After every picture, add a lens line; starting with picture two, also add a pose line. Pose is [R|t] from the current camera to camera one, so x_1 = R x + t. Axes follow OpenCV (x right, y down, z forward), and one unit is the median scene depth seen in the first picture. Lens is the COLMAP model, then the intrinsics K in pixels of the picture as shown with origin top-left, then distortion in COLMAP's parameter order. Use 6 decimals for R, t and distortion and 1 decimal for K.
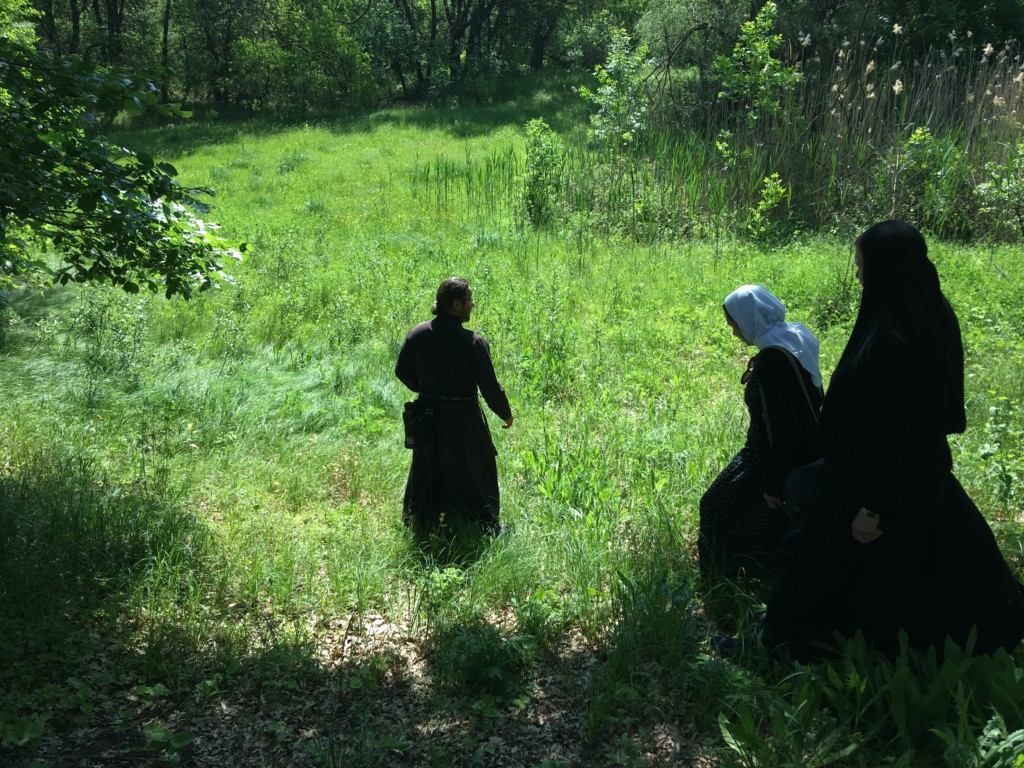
lens RADIAL K [[863.4, 0, 512.7], [0, 863.4, 384.4], [0, 0, 1]] dist [0.011517, 0.002772]
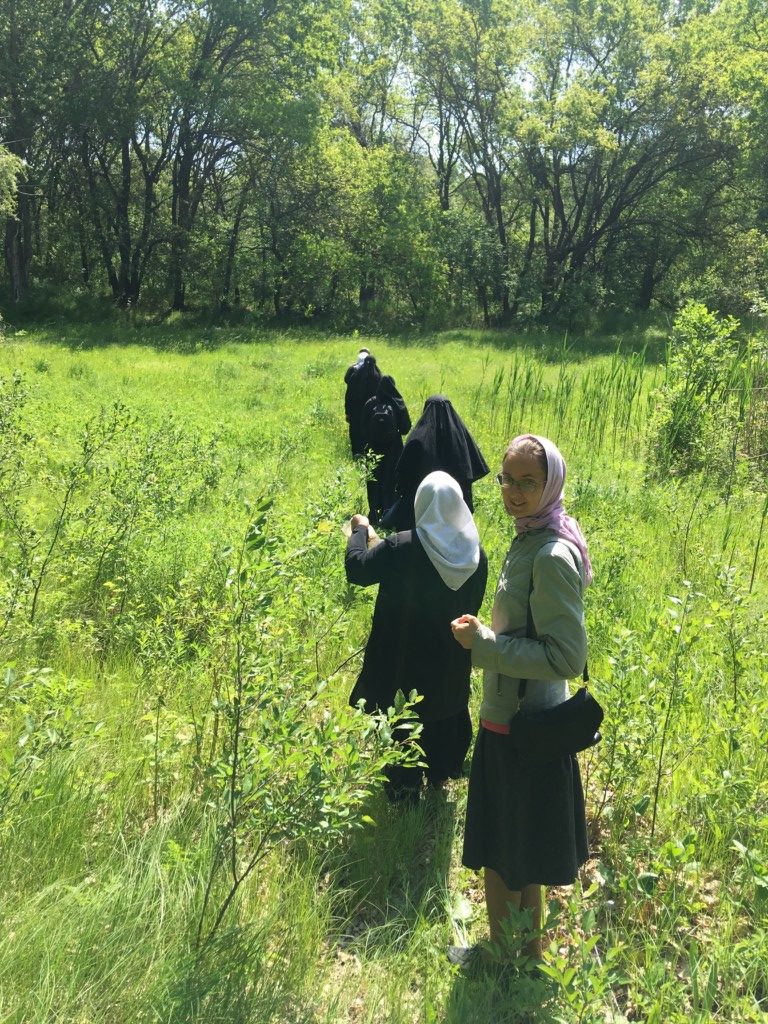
lens RADIAL K [[863.4, 0, 383.8], [0, 863.4, 512.3], [0, 0, 1]] dist [0.011517, 0.002772]
pose [[0.968707, 0.124495, -0.214727, -0.017714], [-0.153527, 0.980302, -0.124252, -0.033207], [0.195029, 0.153330, 0.968738, 0.219840]]
